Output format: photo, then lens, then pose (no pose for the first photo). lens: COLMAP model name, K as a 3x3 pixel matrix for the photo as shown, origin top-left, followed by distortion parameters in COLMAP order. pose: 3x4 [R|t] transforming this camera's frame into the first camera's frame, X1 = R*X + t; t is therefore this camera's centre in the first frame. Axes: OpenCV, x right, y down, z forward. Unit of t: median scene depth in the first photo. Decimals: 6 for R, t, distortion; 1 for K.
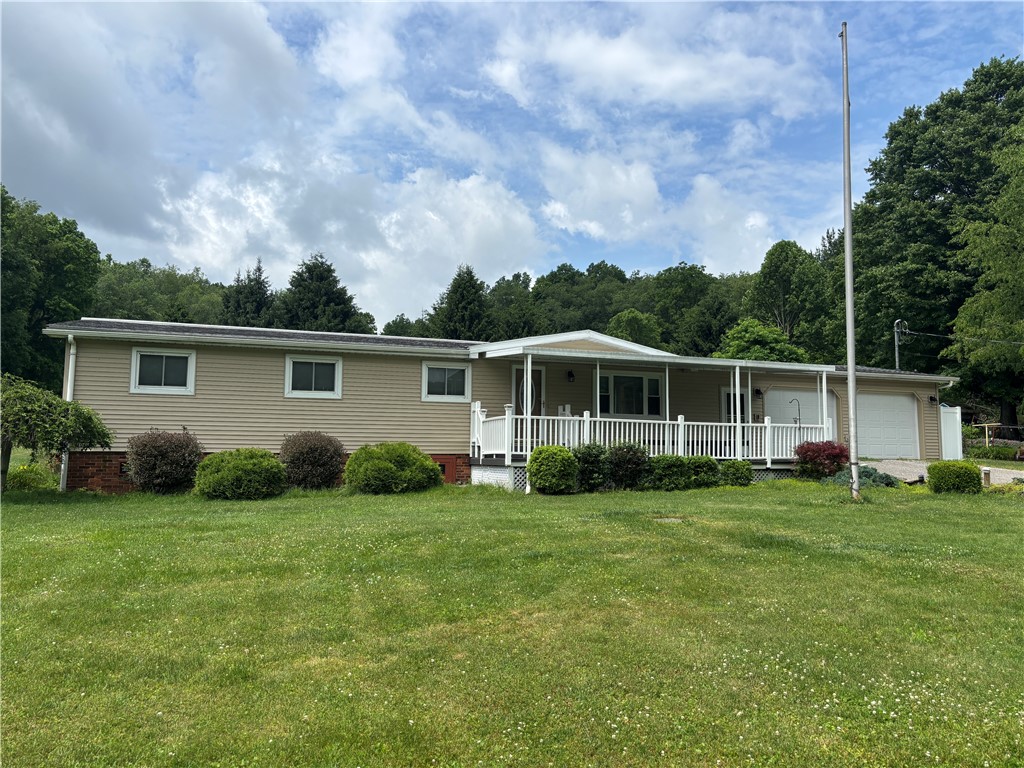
lens RADIAL K [[761.3, 0, 512.0], [0, 761.3, 384.0], [0, 0, 1]] dist [0.074522, -0.099639]
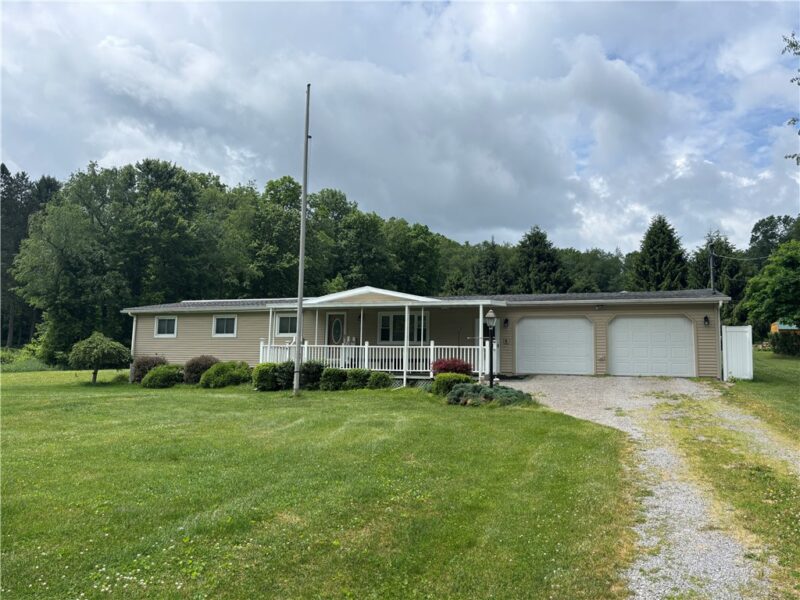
lens RADIAL K [[594.8, 0, 400.0], [0, 594.8, 300.0], [0, 0, 1]] dist [0.074522, -0.099639]
pose [[0.757415, -0.068282, -0.649354, 0.889340], [0.045109, 0.997613, -0.052288, 0.020293], [0.651374, 0.010312, 0.758687, 0.146473]]
